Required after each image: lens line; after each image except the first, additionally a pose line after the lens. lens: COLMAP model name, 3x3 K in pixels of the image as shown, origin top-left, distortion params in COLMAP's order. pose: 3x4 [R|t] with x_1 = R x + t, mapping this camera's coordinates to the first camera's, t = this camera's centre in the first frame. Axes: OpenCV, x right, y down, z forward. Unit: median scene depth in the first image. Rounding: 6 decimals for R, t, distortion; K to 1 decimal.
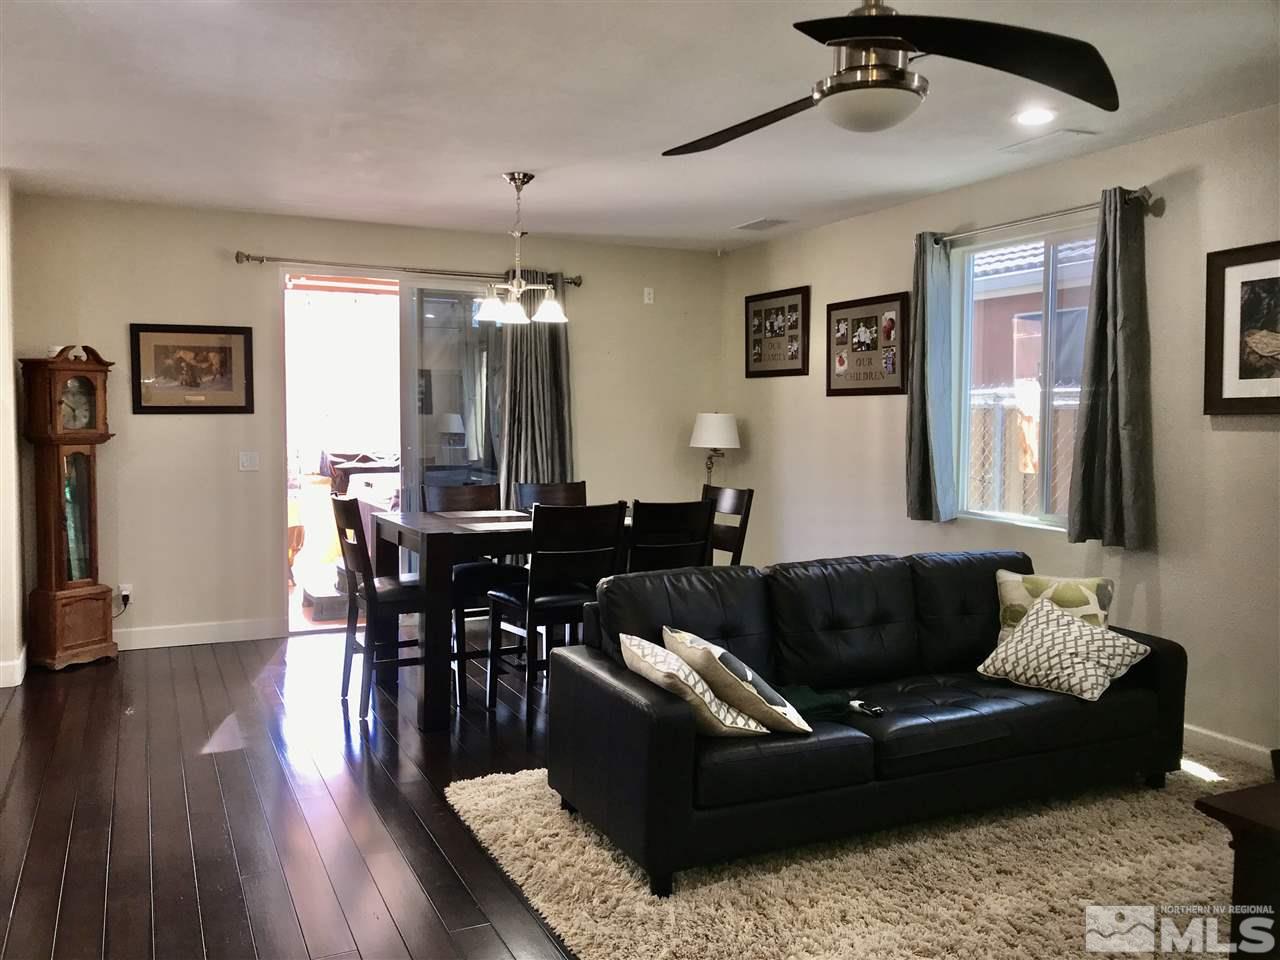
lens RADIAL K [[1056.0, 0, 641.3], [0, 1056.0, 477.5], [0, 0, 1]] dist [0.047947, -0.064548]
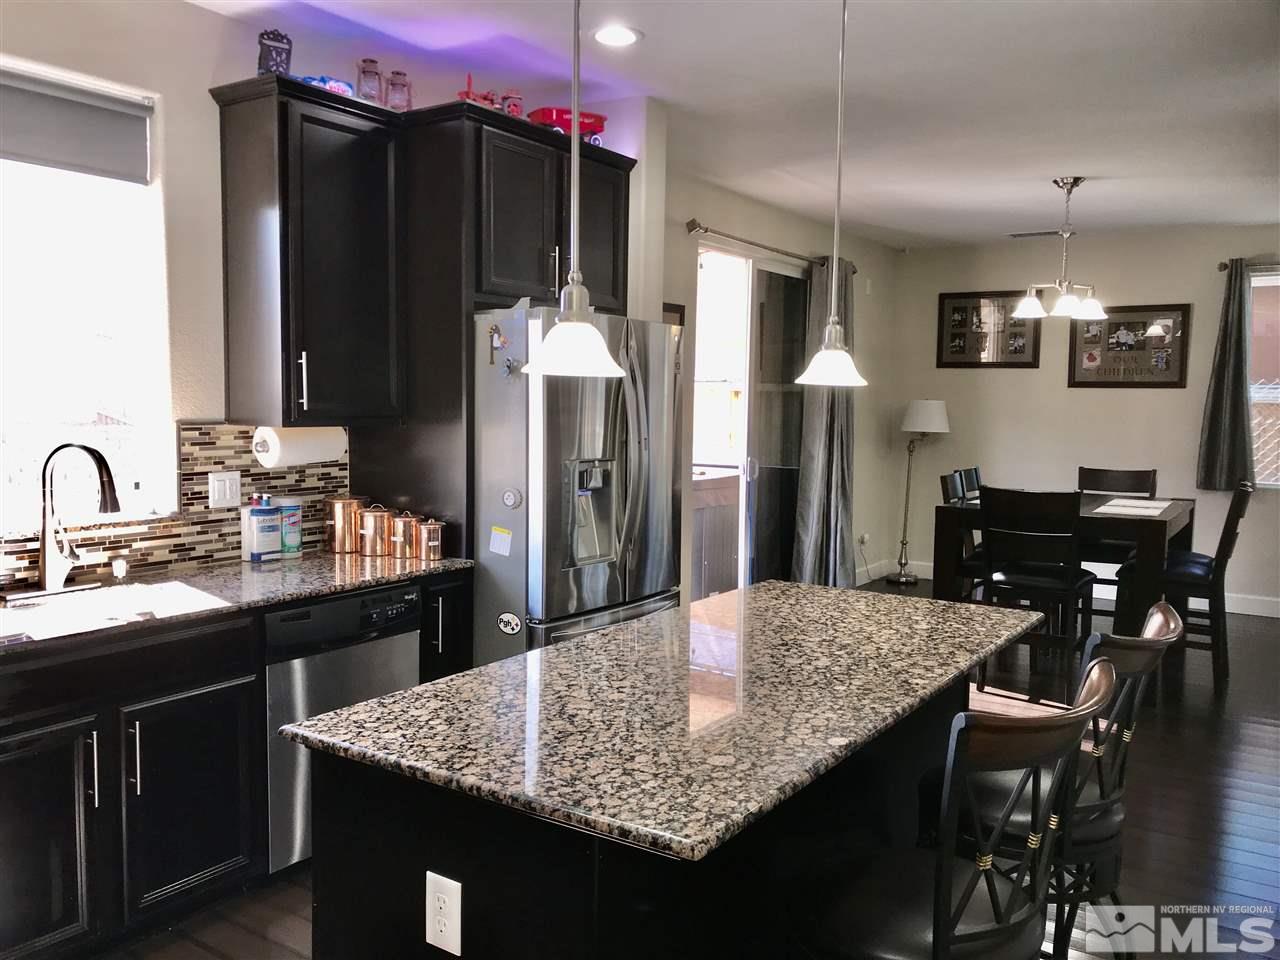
lens RADIAL K [[1056.0, 0, 640.1], [0, 1056.0, 479.9], [0, 0, 1]] dist [0.047947, -0.064548]
pose [[0.862023, -0.029652, 0.506001, -0.820827], [0.016000, 0.999382, 0.031307, -0.019372], [-0.506617, -0.018892, 0.861964, 0.232027]]
